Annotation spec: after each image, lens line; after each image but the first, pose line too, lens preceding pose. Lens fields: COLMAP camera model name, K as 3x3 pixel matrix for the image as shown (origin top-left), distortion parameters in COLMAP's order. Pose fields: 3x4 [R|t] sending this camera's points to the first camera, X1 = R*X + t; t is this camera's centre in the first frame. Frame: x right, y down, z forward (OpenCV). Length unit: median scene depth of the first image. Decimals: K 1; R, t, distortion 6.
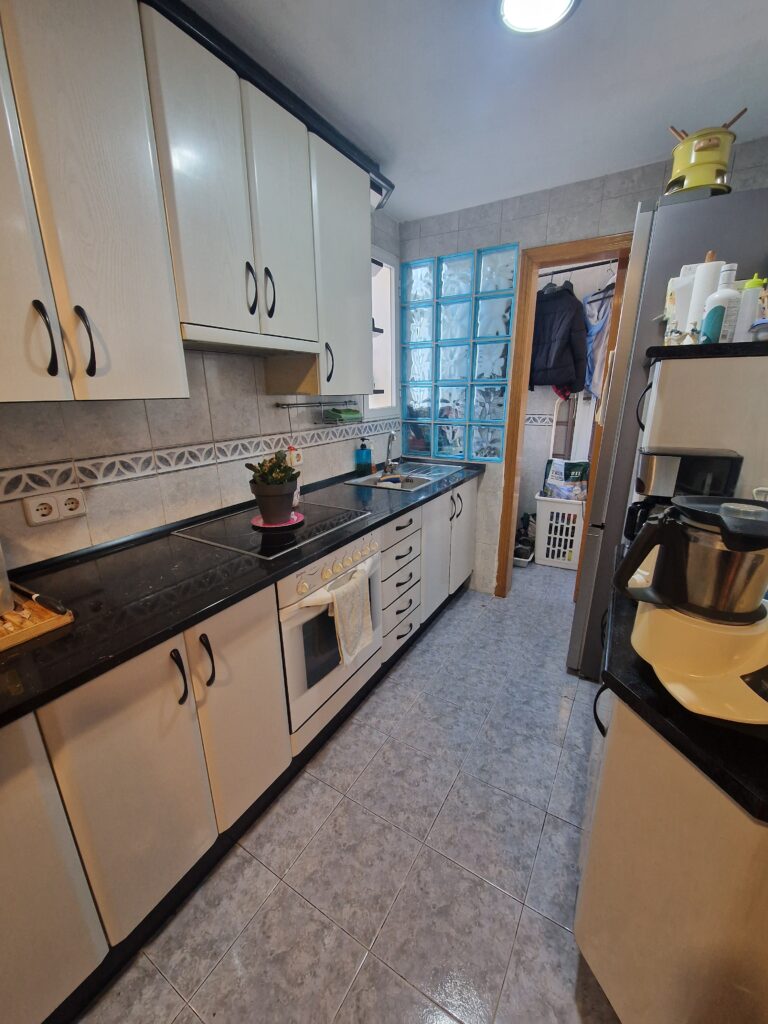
lens RADIAL K [[413.8, 0, 383.2], [0, 413.8, 514.8], [0, 0, 1]] dist [0.000807, -0.004588]
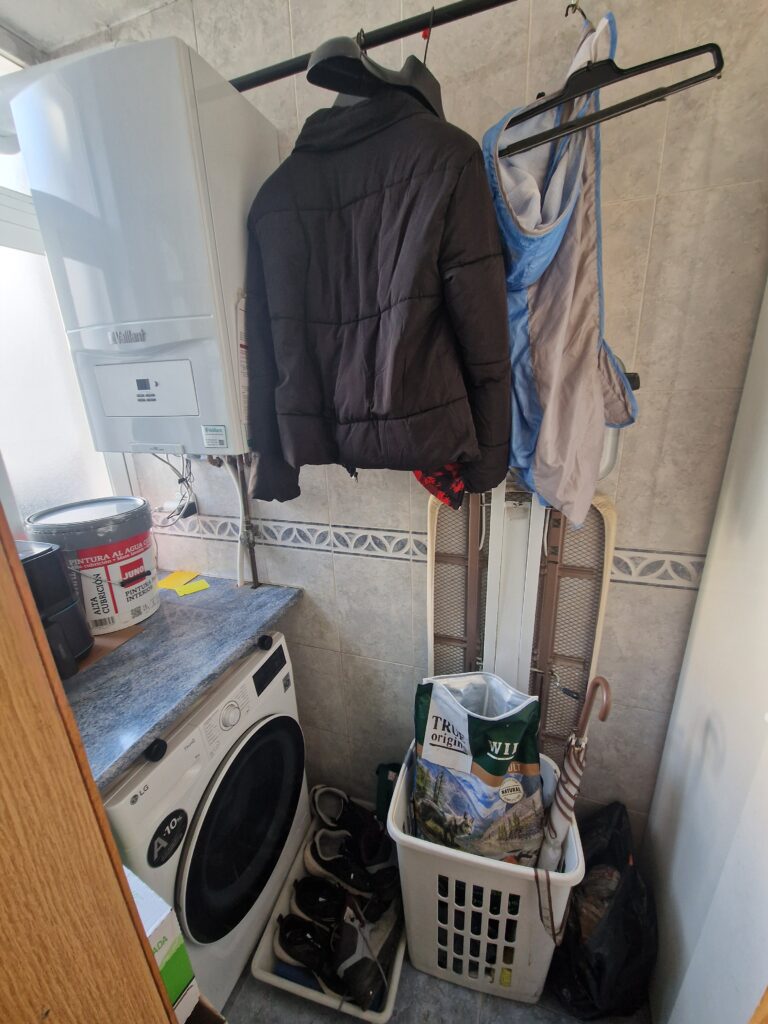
lens RADIAL K [[413.8, 0, 386.6], [0, 413.8, 511.8], [0, 0, 1]] dist [0.000807, -0.004588]
pose [[0.975856, -0.088930, 0.199491, 0.348842], [0.087009, 0.996038, 0.018397, -0.298708], [-0.200337, -0.000596, 0.979727, 0.748111]]
